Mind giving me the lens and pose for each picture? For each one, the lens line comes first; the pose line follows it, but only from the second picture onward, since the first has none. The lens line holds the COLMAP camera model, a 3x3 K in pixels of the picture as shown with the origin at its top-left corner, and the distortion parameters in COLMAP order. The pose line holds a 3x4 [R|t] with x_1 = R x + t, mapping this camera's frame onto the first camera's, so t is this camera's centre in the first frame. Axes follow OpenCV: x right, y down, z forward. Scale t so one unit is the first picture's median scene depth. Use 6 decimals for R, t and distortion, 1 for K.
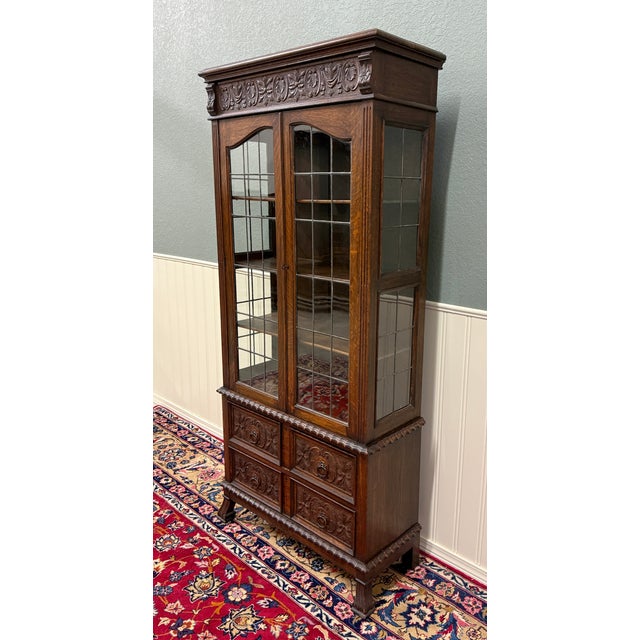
lens RADIAL K [[539.4, 0, 349.4], [0, 539.4, 319.5], [0, 0, 1]] dist [0.003895, 0.000622]
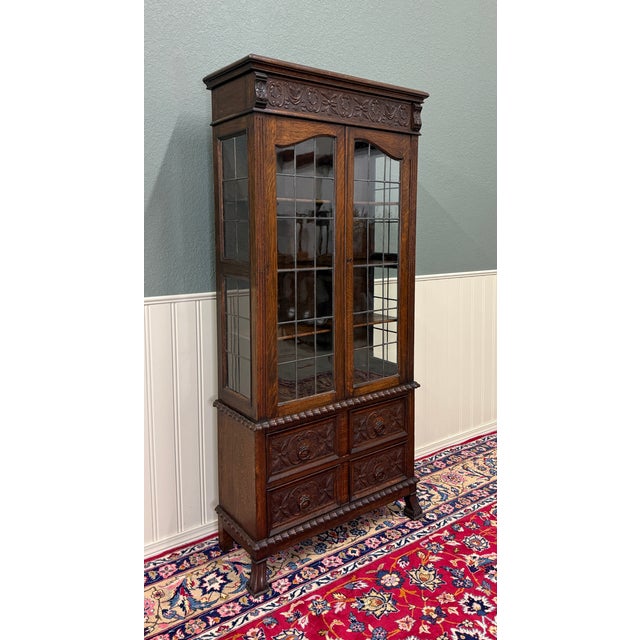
lens RADIAL K [[539.4, 0, 333.7], [0, 539.4, 282.0], [0, 0, 1]] dist [0.008731, -0.000480]
pose [[0.176199, -0.115146, 0.977597, -1.158597], [0.232290, 0.969950, 0.072378, -0.135761], [-0.956554, 0.214333, 0.197651, 0.779523]]
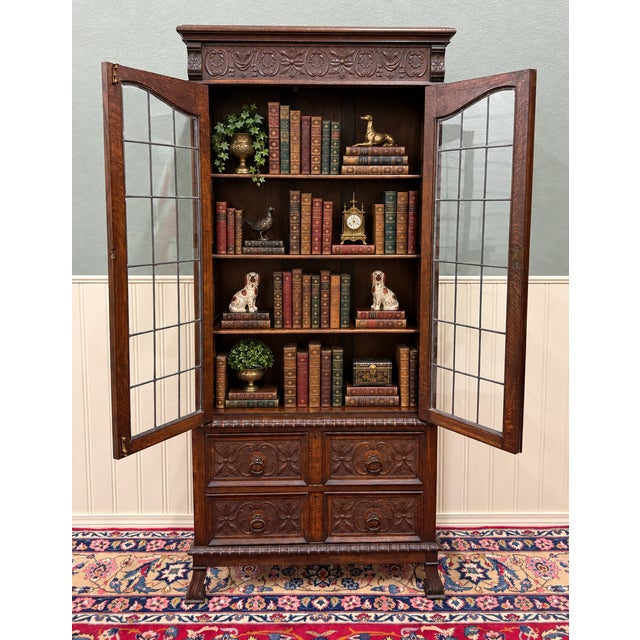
lens RADIAL K [[594.2, 0, 327.8], [0, 594.2, 264.6], [0, 0, 1]] dist [0.004661, 0.001918]
pose [[0.725561, -0.085434, 0.682834, -0.763253], [0.167643, 0.984314, -0.054978, -0.016349], [-0.667426, 0.154363, 0.728502, 0.247580]]
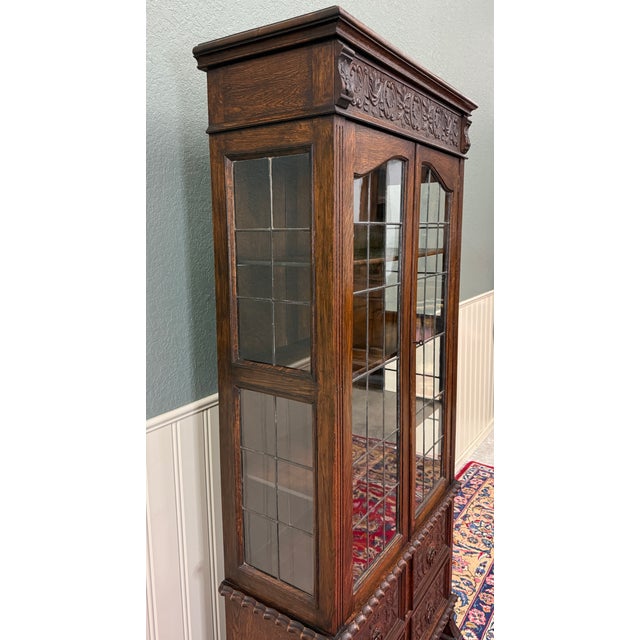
lens RADIAL K [[504.1, 0, 311.8], [0, 504.1, 298.1], [0, 0, 1]] dist [-0.003026, -0.007042]
pose [[-0.145393, -0.147904, 0.978256, -0.741996], [0.239526, 0.954087, 0.179849, -0.304760], [-0.959942, 0.260467, -0.103291, 1.138173]]
